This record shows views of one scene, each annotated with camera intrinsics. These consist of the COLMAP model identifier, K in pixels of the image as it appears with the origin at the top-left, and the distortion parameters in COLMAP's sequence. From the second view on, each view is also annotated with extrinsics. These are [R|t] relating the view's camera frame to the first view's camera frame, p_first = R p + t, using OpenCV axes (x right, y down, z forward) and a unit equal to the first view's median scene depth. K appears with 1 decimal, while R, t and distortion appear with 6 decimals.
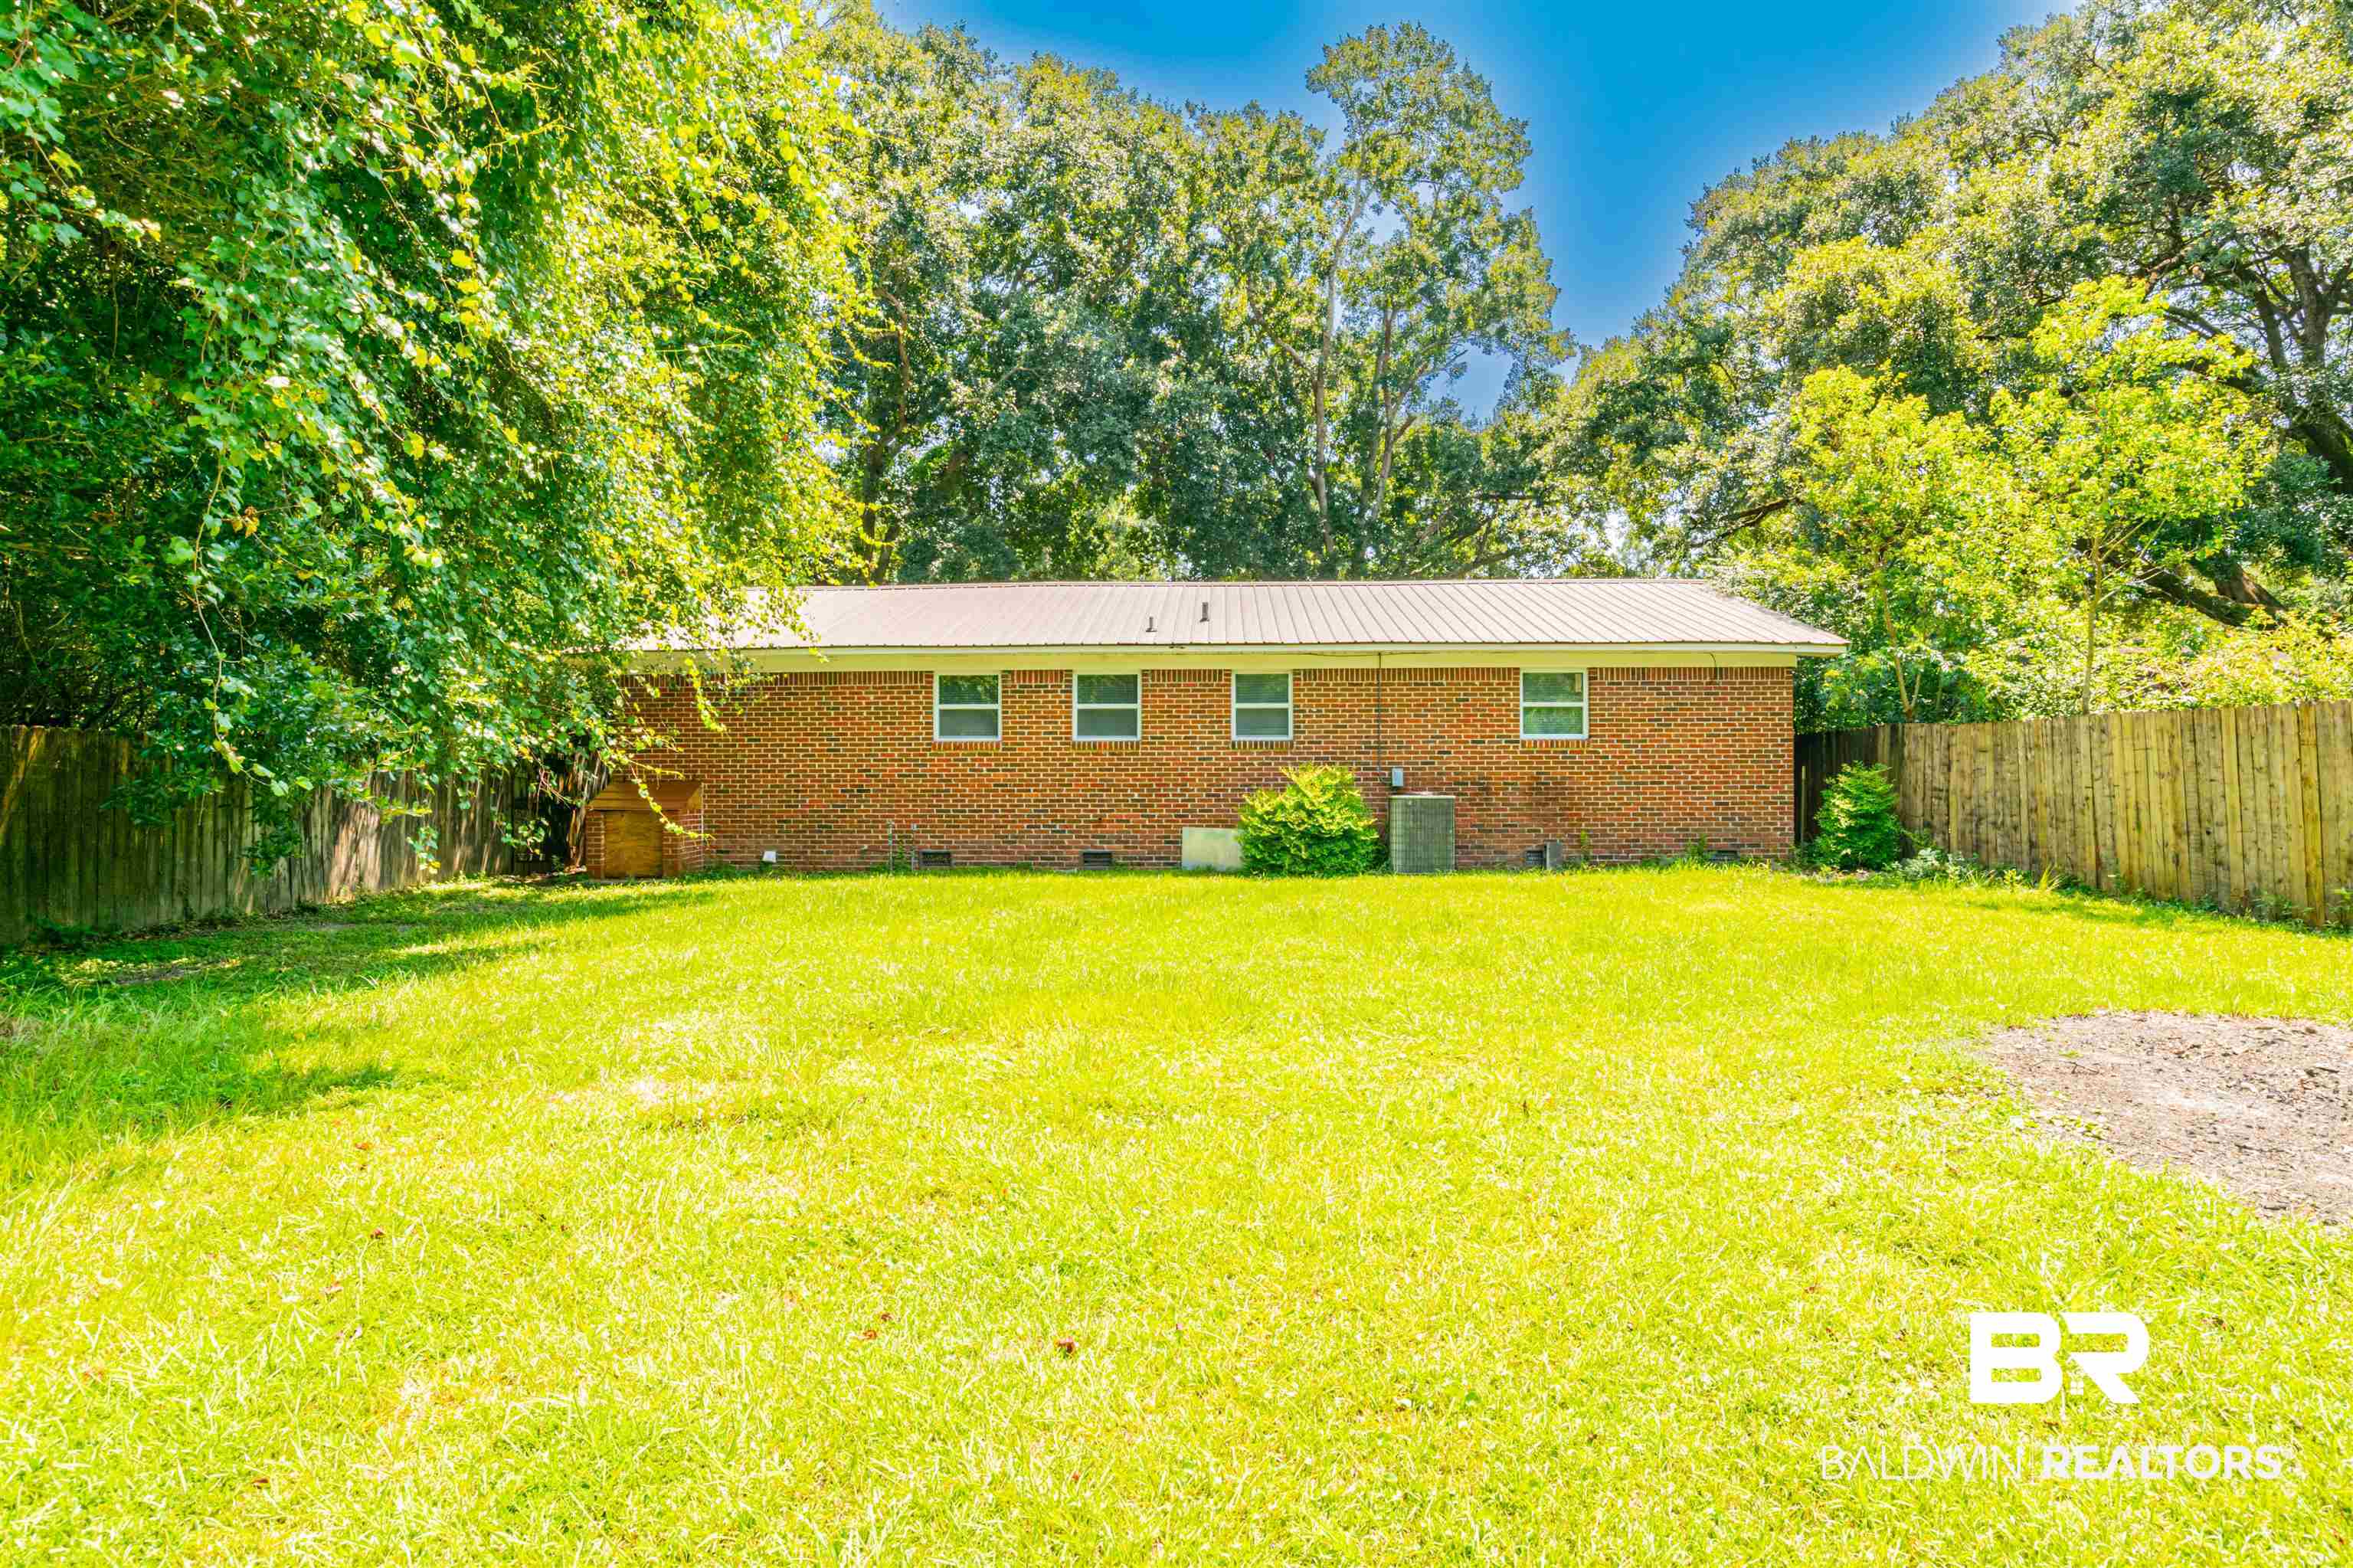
lens RADIAL K [[1205.0, 0, 1238.8], [0, 1205.0, 777.9], [0, 0, 1]] dist [-0.053882, 0.019224]
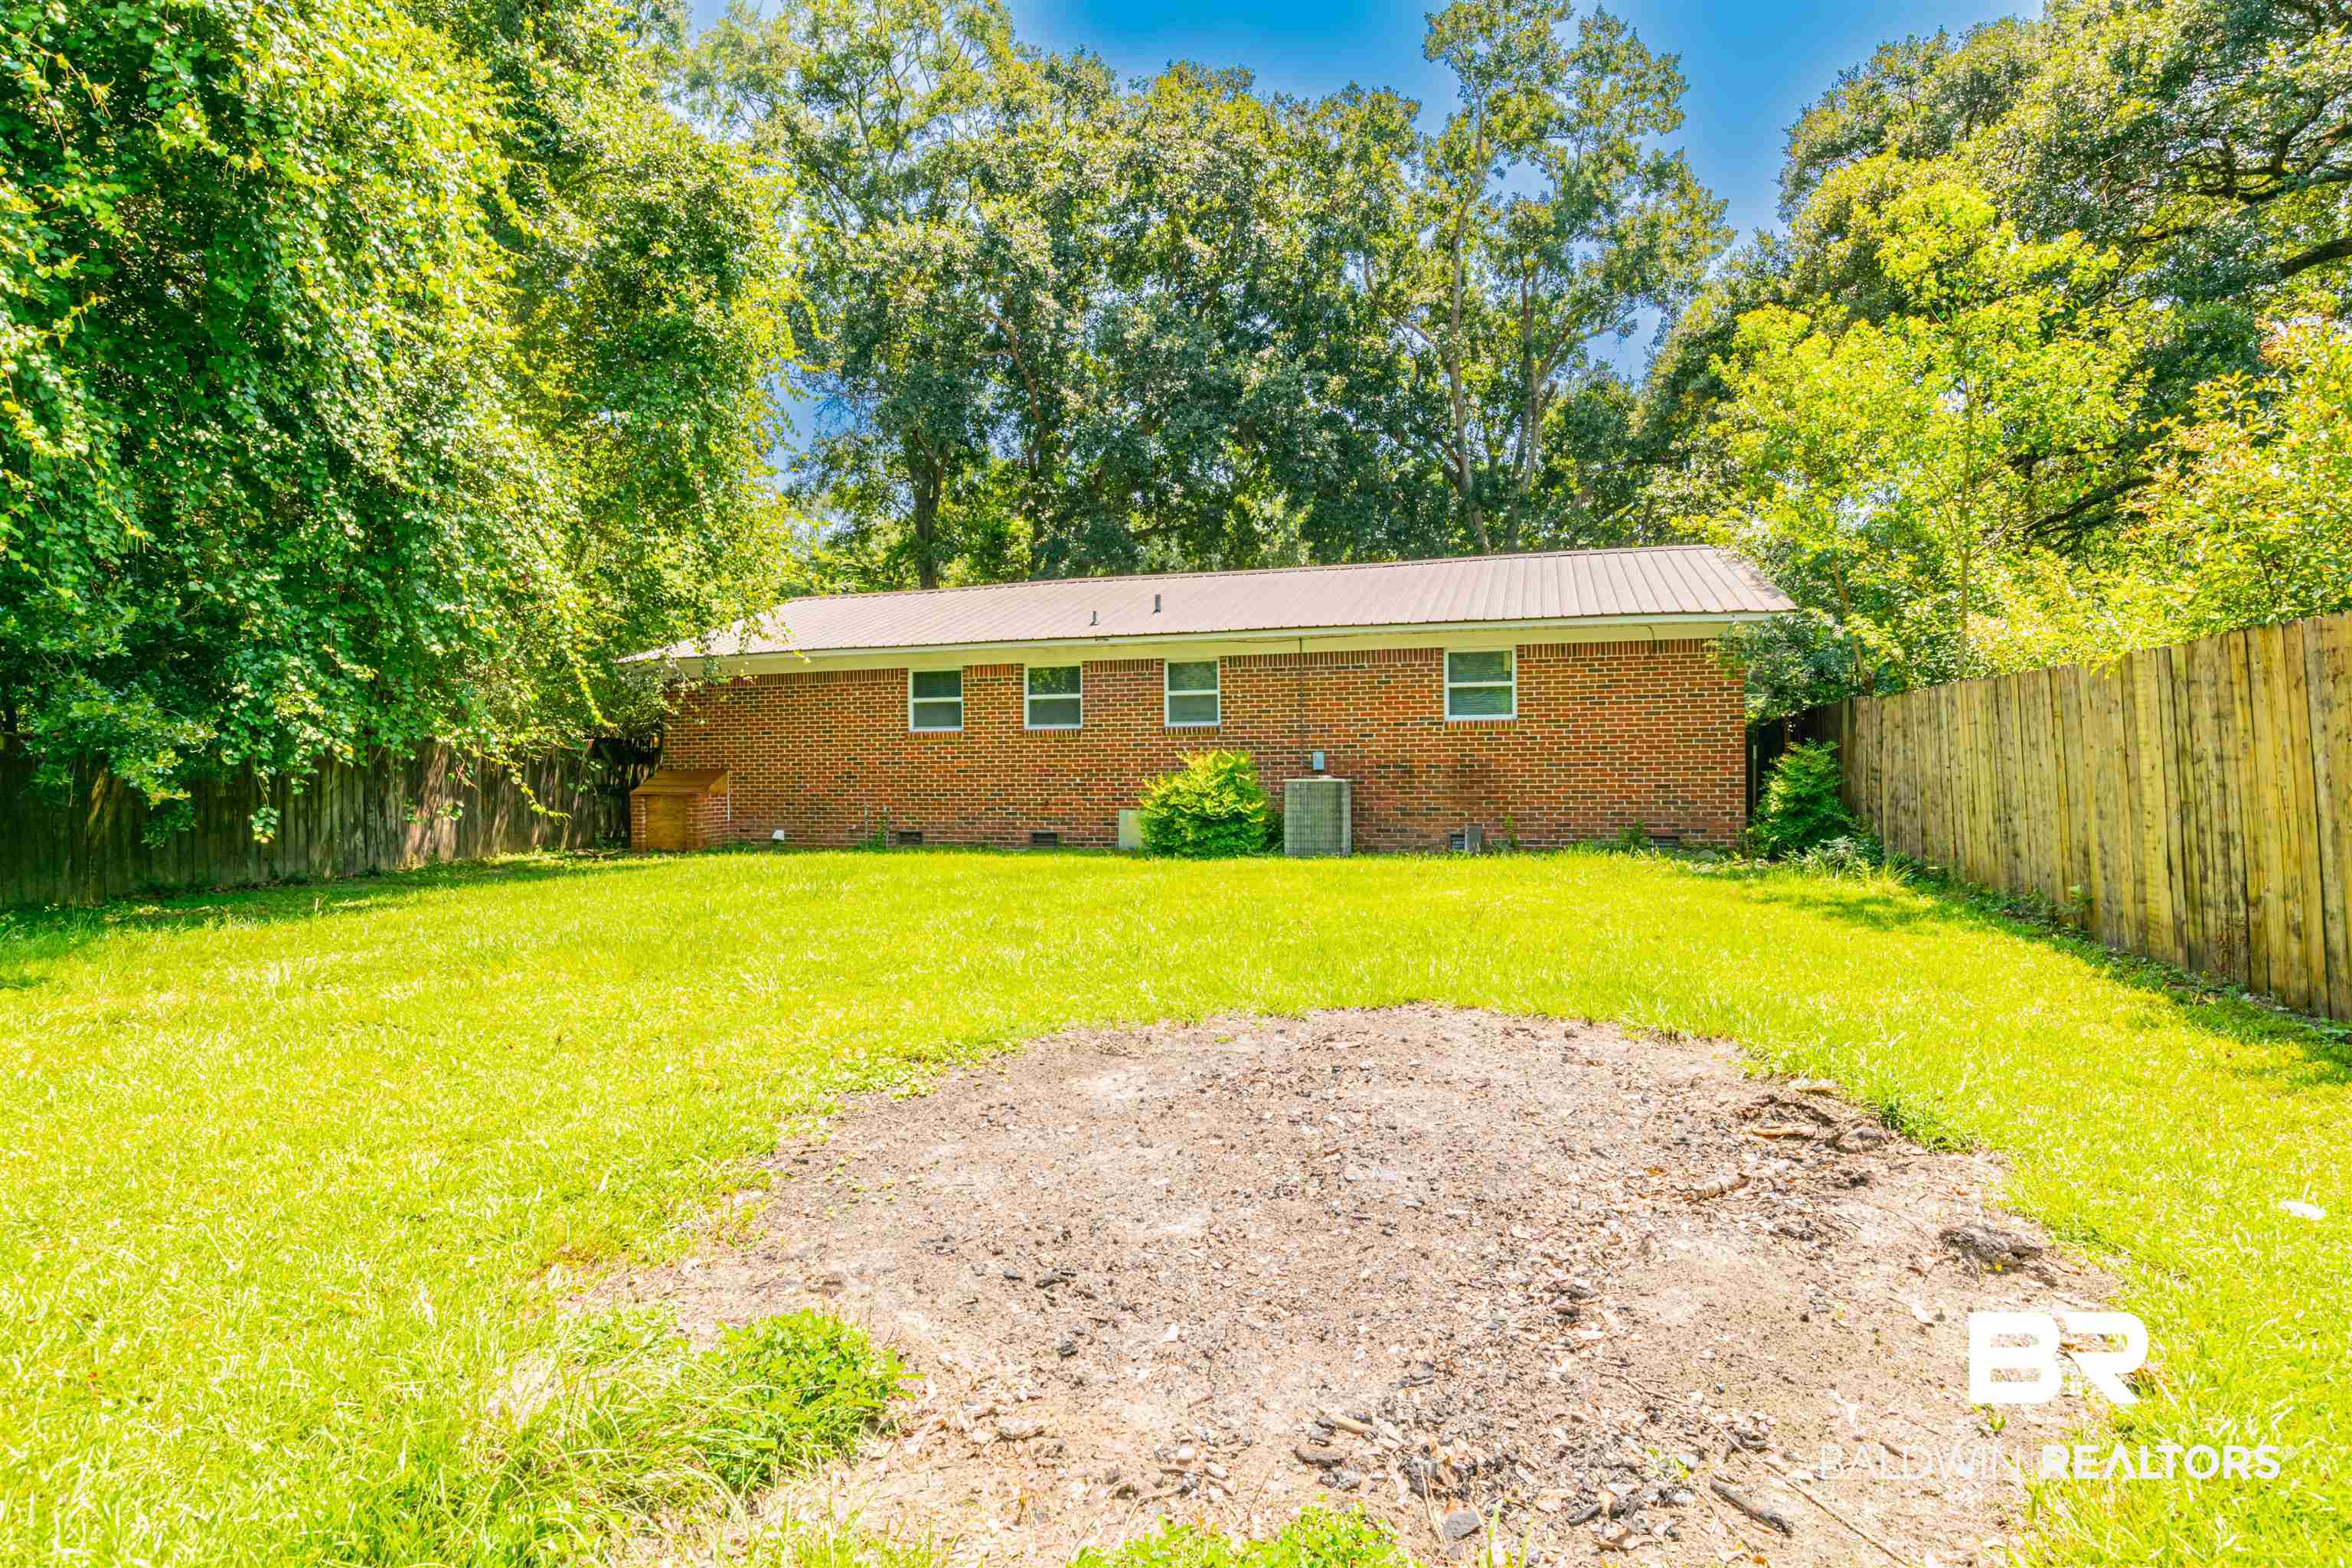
lens RADIAL K [[1204.5, 0, 1238.2], [0, 1204.5, 777.9], [0, 0, 1]] dist [-0.053882, 0.019224]
pose [[0.966987, -0.004680, -0.254782, 0.321551], [0.008434, 0.999871, 0.013643, -0.000476], [0.254685, -0.015342, 0.966902, 0.009185]]
